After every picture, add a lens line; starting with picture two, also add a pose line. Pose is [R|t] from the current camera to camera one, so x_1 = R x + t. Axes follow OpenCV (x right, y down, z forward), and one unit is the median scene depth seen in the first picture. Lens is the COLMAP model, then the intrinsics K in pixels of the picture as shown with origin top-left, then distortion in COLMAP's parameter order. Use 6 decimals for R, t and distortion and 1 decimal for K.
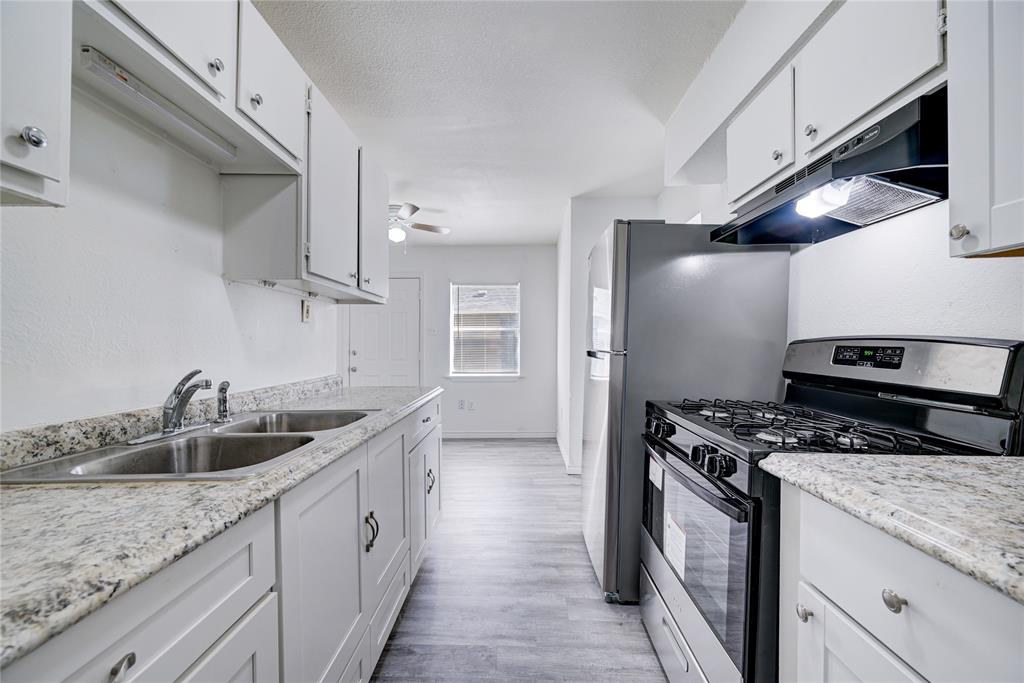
lens RADIAL K [[404.8, 0, 503.8], [0, 404.8, 348.4], [0, 0, 1]] dist [0.002819, -0.000241]
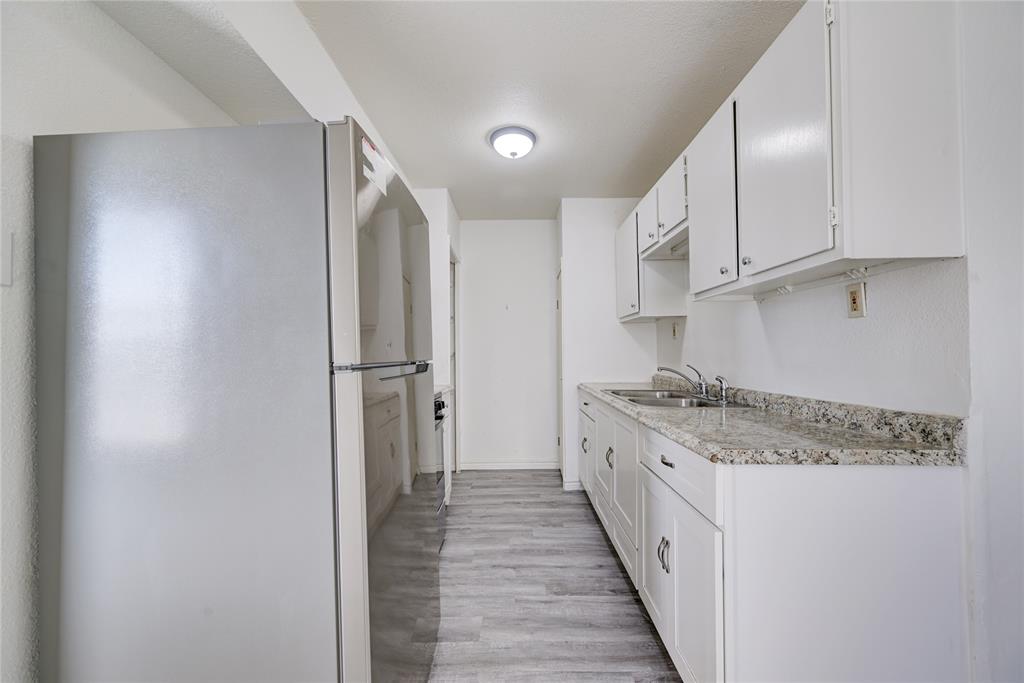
lens RADIAL K [[404.8, 0, 498.0], [0, 404.8, 350.1], [0, 0, 1]] dist [0.002819, -0.000241]
pose [[-0.999803, 0.017635, 0.009109, 0.095416], [0.017676, 0.999834, 0.004422, -0.023238], [-0.009030, 0.004583, -0.999949, 1.972601]]
